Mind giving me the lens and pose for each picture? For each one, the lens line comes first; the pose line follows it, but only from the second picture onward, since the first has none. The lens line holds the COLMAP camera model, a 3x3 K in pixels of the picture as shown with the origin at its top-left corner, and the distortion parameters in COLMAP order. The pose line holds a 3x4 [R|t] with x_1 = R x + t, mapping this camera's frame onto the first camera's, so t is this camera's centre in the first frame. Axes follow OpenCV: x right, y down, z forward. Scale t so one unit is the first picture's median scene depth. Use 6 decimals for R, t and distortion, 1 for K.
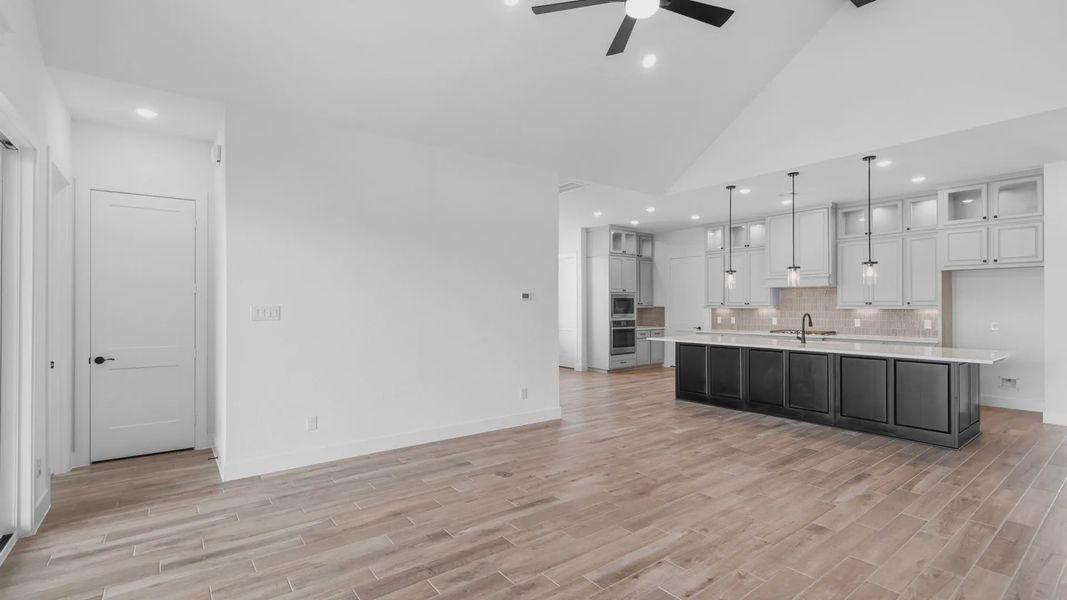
lens RADIAL K [[481.6, 0, 532.1], [0, 481.6, 301.9], [0, 0, 1]] dist [-0.002244, -0.000311]
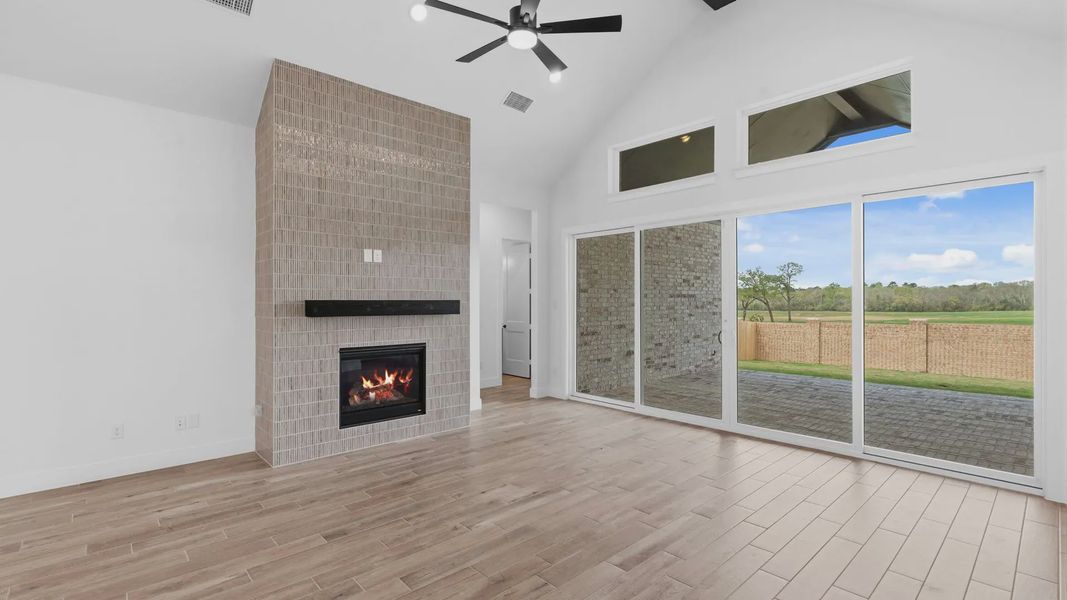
lens RADIAL K [[481.6, 0, 532.1], [0, 481.6, 301.9], [0, 0, 1]] dist [-0.002244, -0.000311]
pose [[-0.995989, 0.000919, -0.089468, 0.225557], [0.001329, 0.999989, -0.004523, 0.008426], [0.089463, -0.004623, -0.995979, 1.563825]]
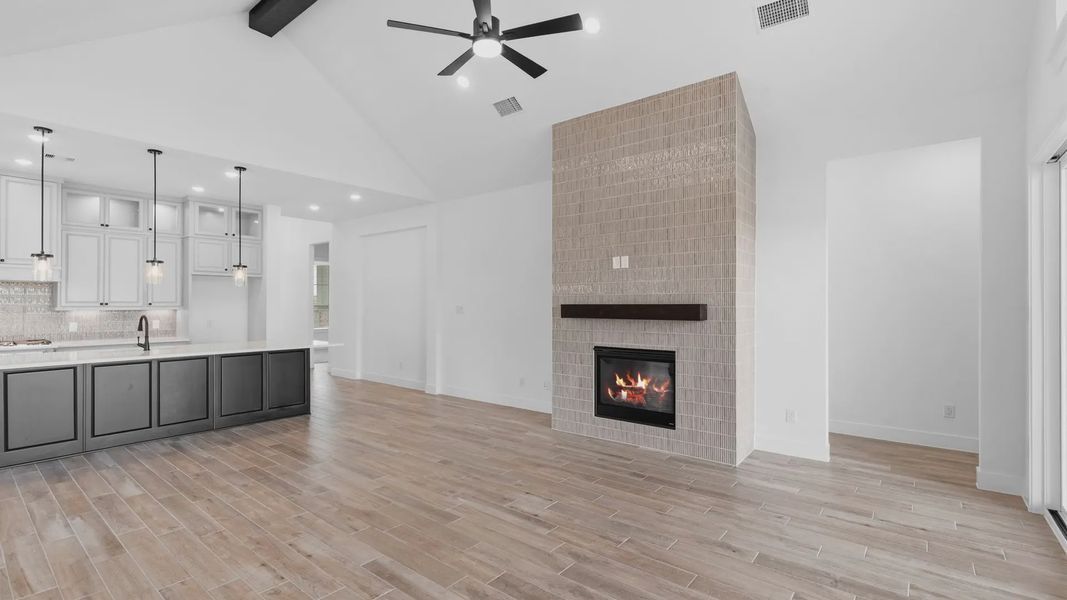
lens RADIAL K [[481.6, 0, 532.1], [0, 481.6, 301.9], [0, 0, 1]] dist [-0.002244, -0.000311]
pose [[-0.235857, 0.007254, 0.971761, -0.676971], [-0.006012, 0.999942, -0.008923, 0.004882], [-0.971769, -0.007947, -0.235800, 0.853214]]
